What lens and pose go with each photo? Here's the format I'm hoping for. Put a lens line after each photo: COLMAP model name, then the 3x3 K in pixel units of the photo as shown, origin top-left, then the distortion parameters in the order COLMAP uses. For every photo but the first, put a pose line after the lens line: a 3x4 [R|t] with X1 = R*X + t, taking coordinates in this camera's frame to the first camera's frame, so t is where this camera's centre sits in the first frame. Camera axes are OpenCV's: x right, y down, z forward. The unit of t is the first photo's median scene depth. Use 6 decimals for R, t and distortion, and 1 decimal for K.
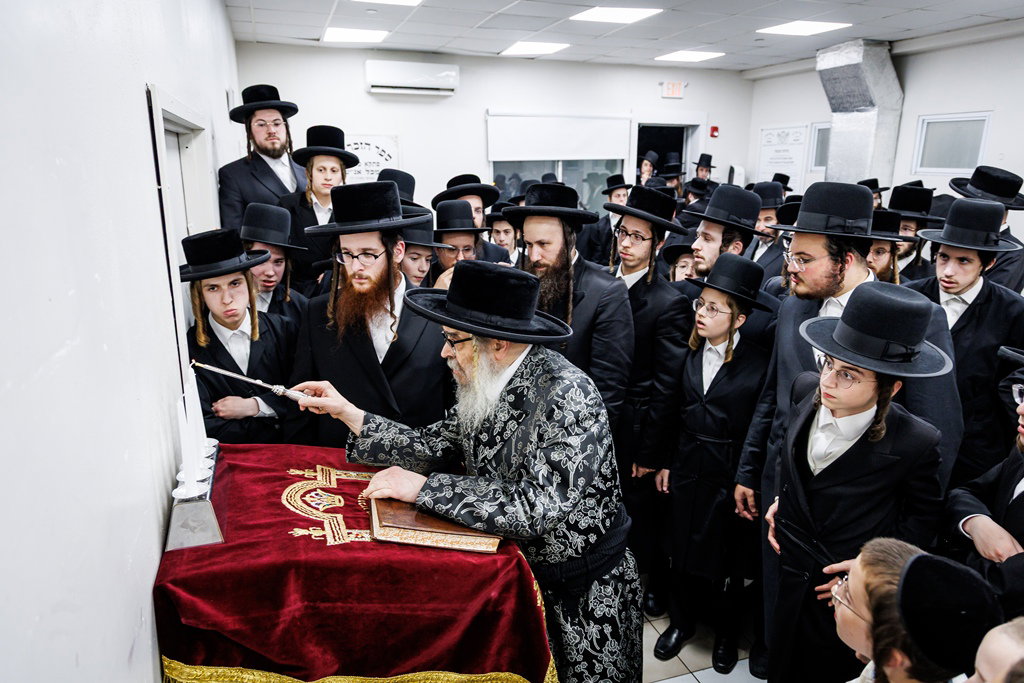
lens RADIAL K [[681.6, 0, 523.9], [0, 681.6, 340.3], [0, 0, 1]] dist [0.006200, 0.000063]
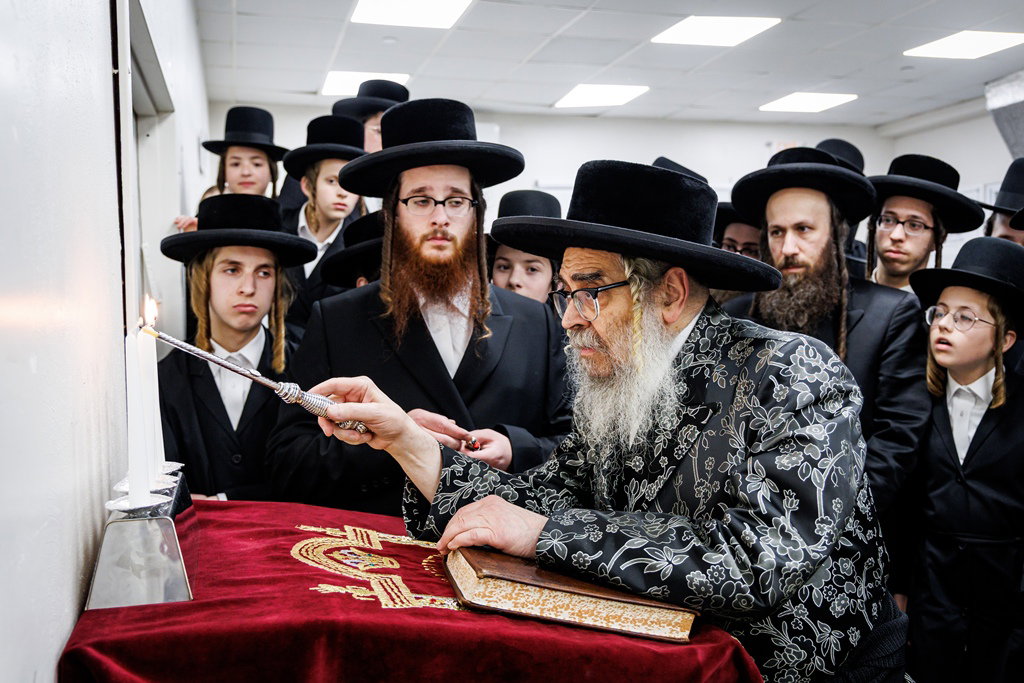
lens RADIAL K [[934.5, 0, 512.0], [0, 934.5, 341.5], [0, 0, 1]] dist [0.010406, 0.005460]
pose [[0.997708, -0.035556, -0.057573, -0.125084], [0.022041, 0.975183, -0.220302, 0.235293], [0.063977, 0.218528, 0.973731, 0.230402]]
